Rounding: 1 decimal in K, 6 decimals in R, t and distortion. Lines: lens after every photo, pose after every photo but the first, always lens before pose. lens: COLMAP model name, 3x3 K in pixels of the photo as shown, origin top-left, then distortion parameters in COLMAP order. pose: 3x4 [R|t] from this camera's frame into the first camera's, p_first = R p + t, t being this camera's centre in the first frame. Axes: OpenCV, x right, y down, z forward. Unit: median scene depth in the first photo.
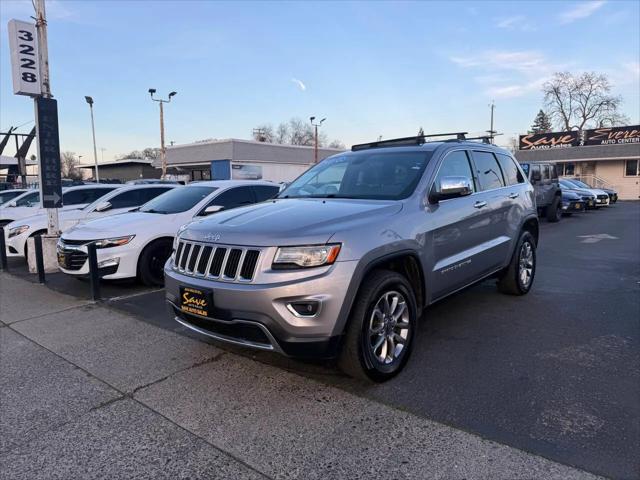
lens RADIAL K [[454.4, 0, 323.2], [0, 454.4, 239.6], [0, 0, 1]] dist [0.017534, -0.028730]
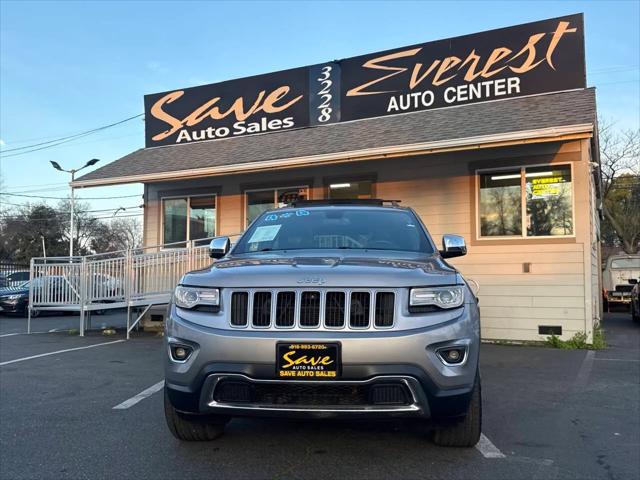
lens RADIAL K [[600.0, 0, 320.7], [0, 600.0, 240.7], [0, 0, 1]] dist [0.010072, 0.000000]
pose [[0.822392, 0.068382, 0.564796, -0.701581], [0.045671, 0.981611, -0.185349, 0.103447], [-0.567085, 0.178224, 0.804146, 0.118454]]
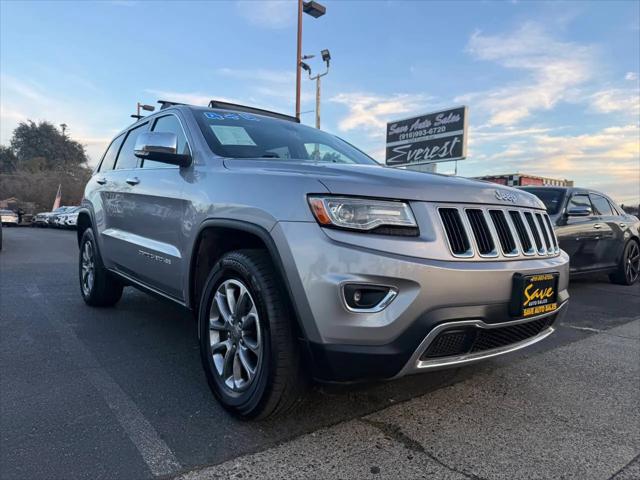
lens RADIAL K [[454.4, 0, 320.2], [0, 454.4, 242.1], [0, 0, 1]] dist [0.017534, -0.028730]
pose [[0.193446, -0.009278, 0.981067, -0.798372], [0.078695, 0.996880, -0.006090, 0.035192], [-0.977950, 0.078383, 0.193573, 0.968730]]
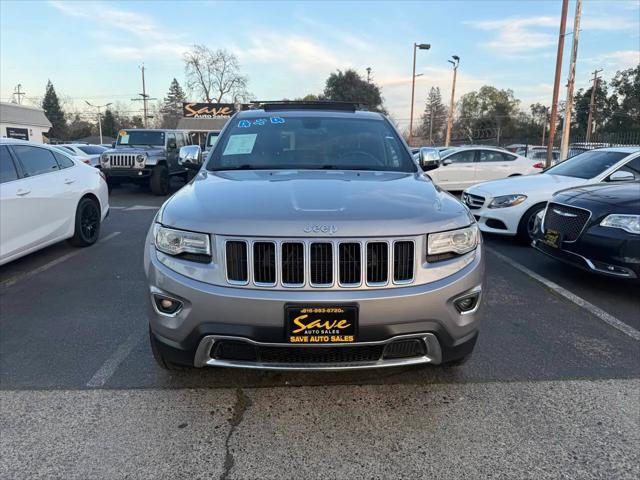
lens RADIAL K [[454.4, 0, 327.0], [0, 454.4, 237.0], [0, 0, 1]] dist [0.017534, -0.028730]
pose [[0.725764, -0.098489, 0.680857, -0.598613], [0.052711, 0.994751, 0.087708, -0.043707], [-0.685921, -0.027767, 0.727146, 0.421635]]
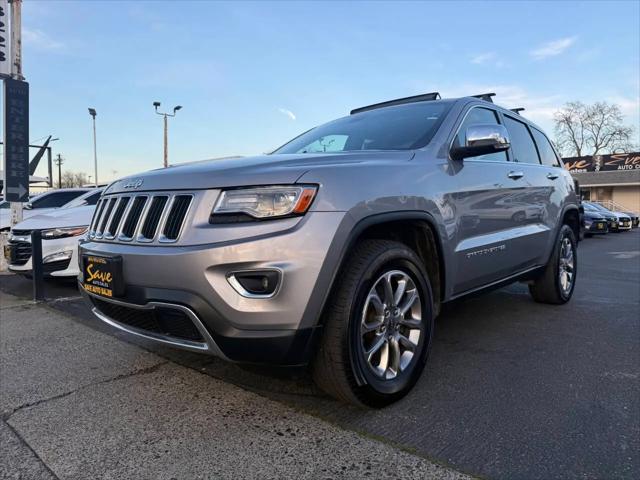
lens RADIAL K [[454.4, 0, 322.9], [0, 454.4, 240.8], [0, 0, 1]] dist [0.017534, -0.028730]
pose [[0.999603, 0.019801, -0.020064, 0.046854], [-0.020906, 0.998188, -0.056418, 0.095180], [0.018910, 0.056815, 0.998206, 0.279539]]
